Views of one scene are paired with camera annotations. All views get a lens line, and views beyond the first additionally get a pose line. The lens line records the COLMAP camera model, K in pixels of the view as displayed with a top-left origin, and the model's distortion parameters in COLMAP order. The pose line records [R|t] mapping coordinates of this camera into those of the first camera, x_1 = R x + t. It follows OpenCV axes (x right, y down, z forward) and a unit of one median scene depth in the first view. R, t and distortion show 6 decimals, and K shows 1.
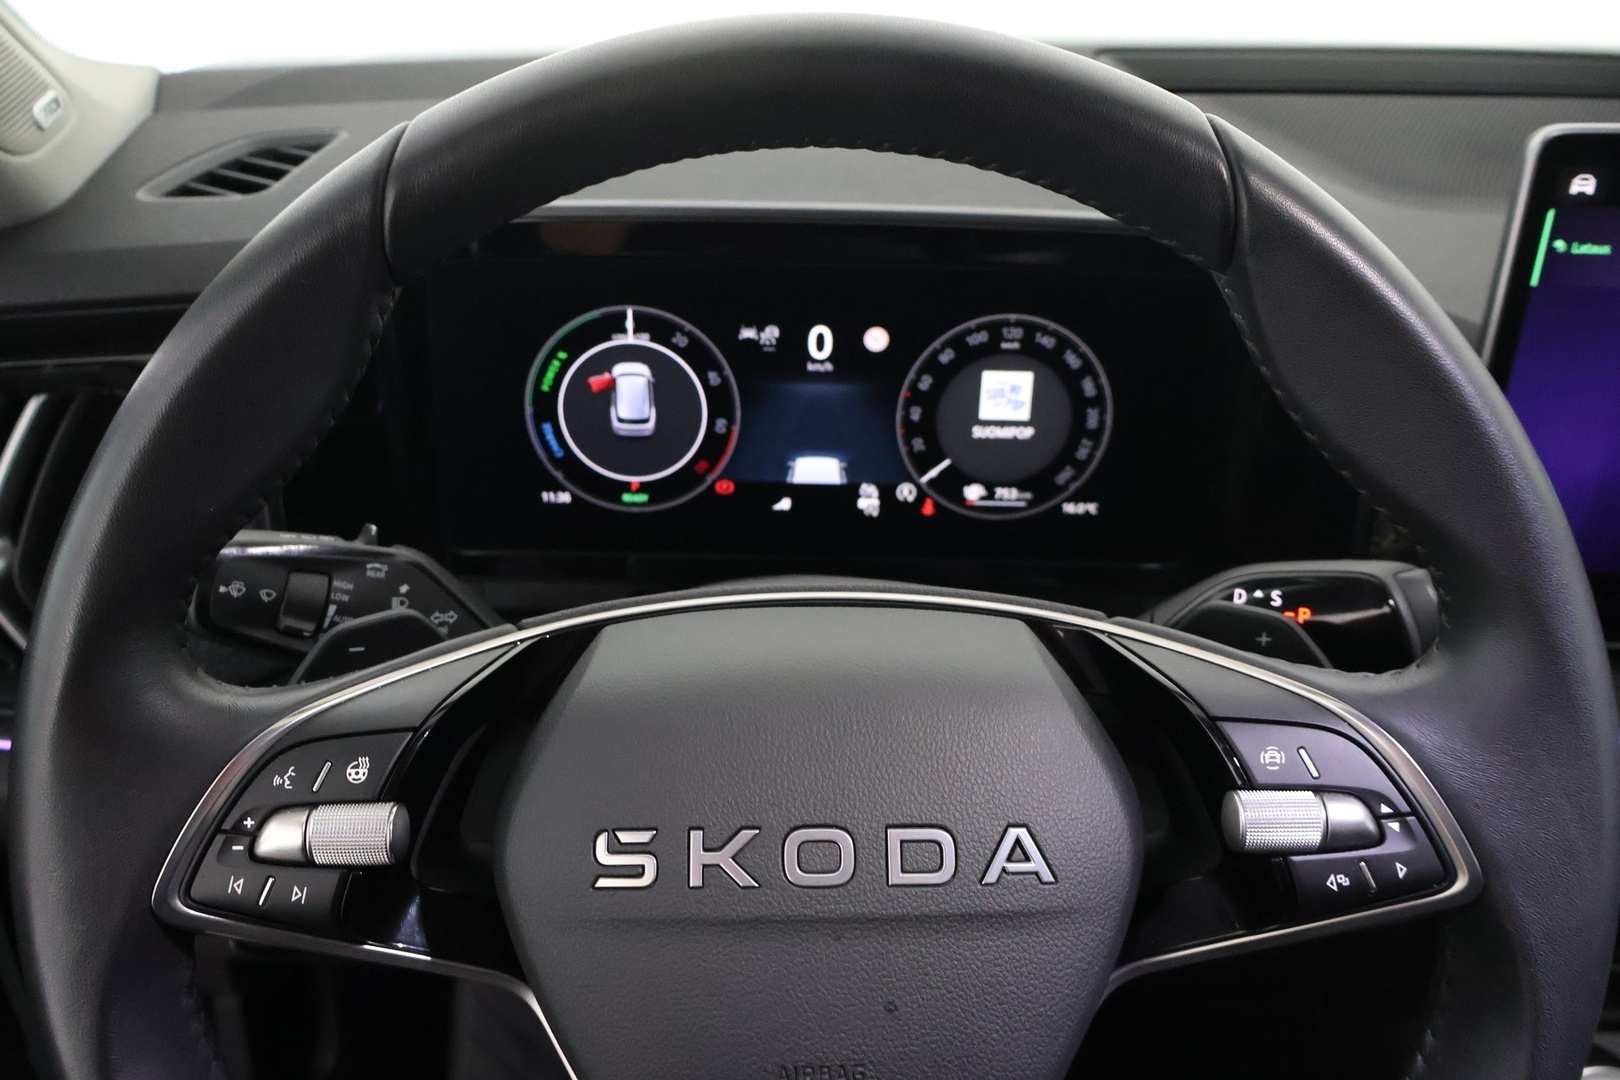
lens RADIAL K [[1302.5, 0, 813.5], [0, 1302.5, 538.2], [0, 0, 1]] dist [-0.010650, 0.019053]
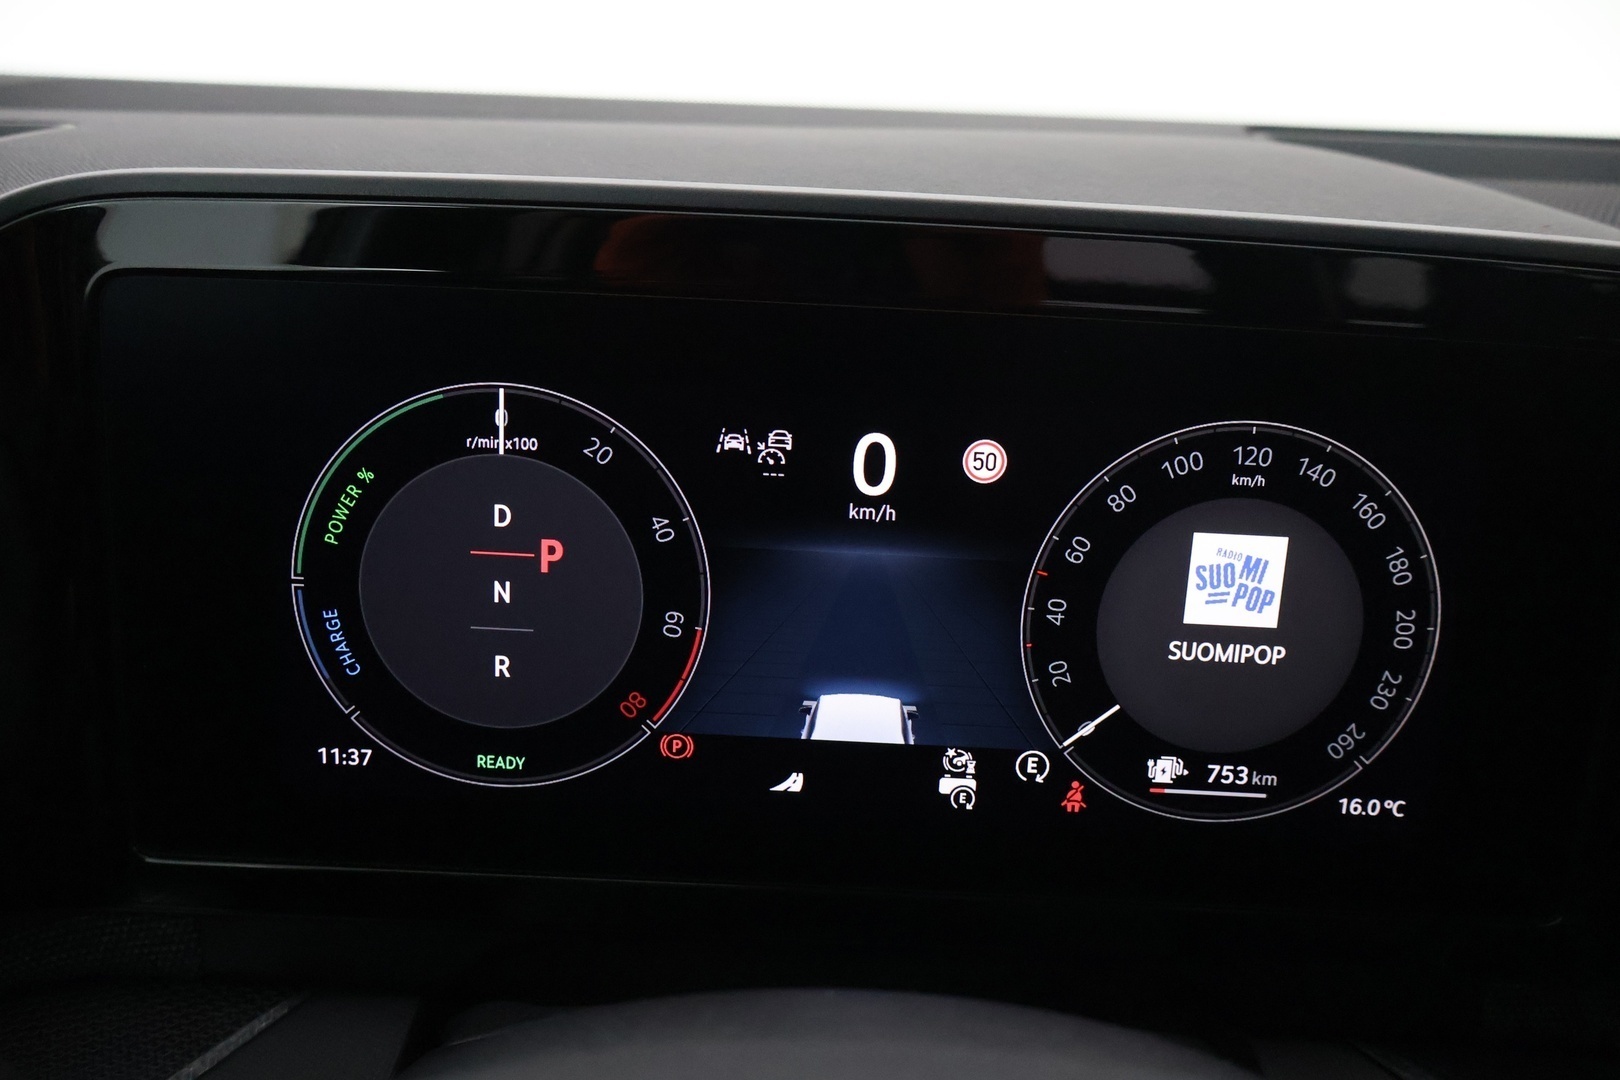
lens RADIAL K [[1302.5, 0, 854.8], [0, 1302.5, 530.2], [0, 0, 1]] dist [-0.010650, 0.019053]
pose [[0.999501, 0.029473, 0.011379, -0.007350], [-0.026704, 0.980590, -0.194242, -0.025963], [-0.016883, 0.193841, 0.980888, 0.500925]]
